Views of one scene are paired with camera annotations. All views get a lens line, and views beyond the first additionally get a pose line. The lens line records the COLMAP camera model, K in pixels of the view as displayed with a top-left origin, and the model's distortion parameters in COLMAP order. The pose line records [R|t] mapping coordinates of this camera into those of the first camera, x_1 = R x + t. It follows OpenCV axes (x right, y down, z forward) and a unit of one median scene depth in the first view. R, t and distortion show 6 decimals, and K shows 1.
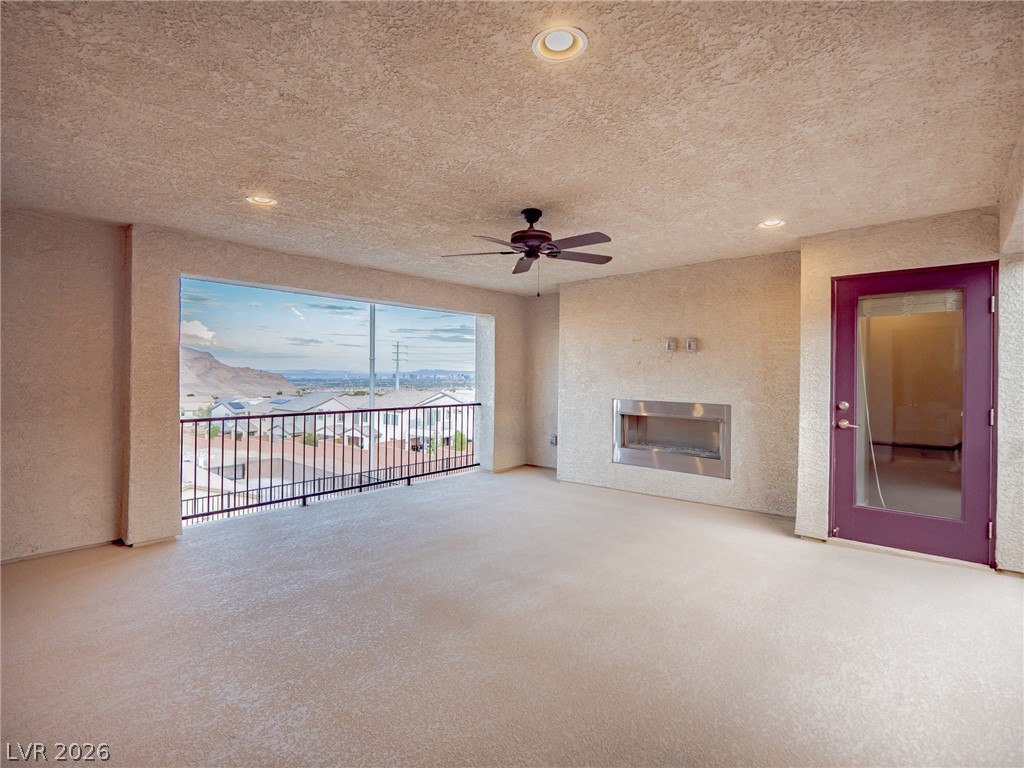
lens RADIAL K [[498.4, 0, 515.9], [0, 498.4, 377.0], [0, 0, 1]] dist [-0.011495, -0.001278]
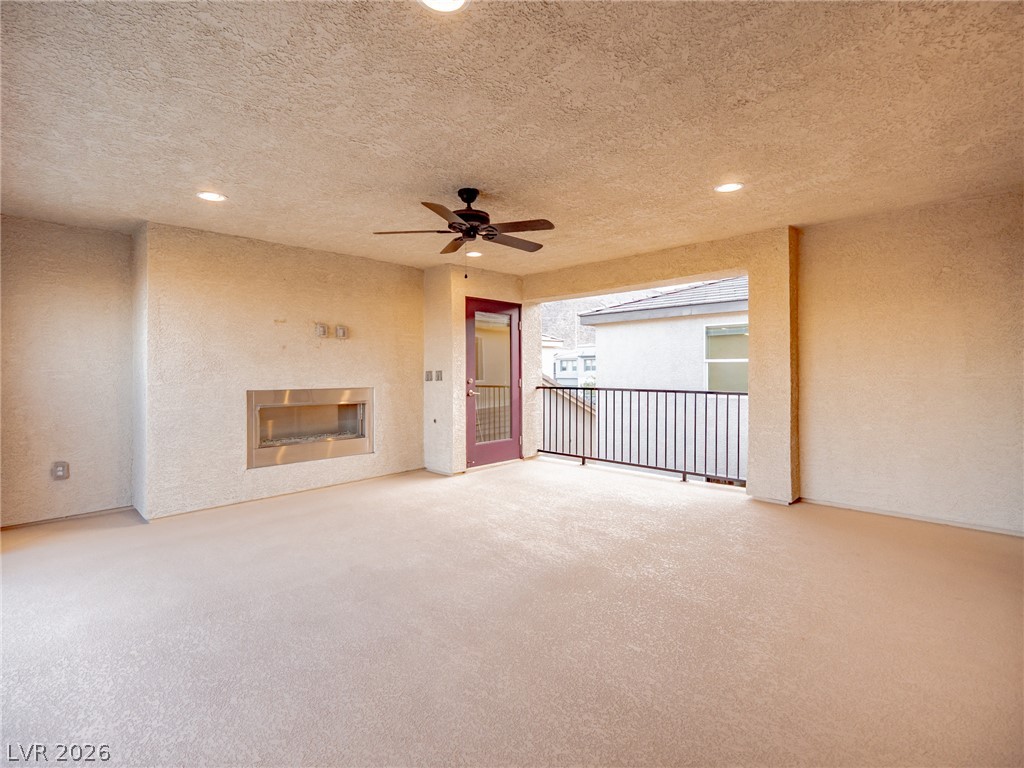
lens RADIAL K [[498.4, 0, 510.3], [0, 498.4, 378.0], [0, 0, 1]] dist [-0.011495, -0.001278]
pose [[0.060784, -0.021864, 0.997911, -0.688505], [0.012542, 0.999698, 0.021139, 0.014010], [-0.998072, 0.011231, 0.061040, 0.616006]]
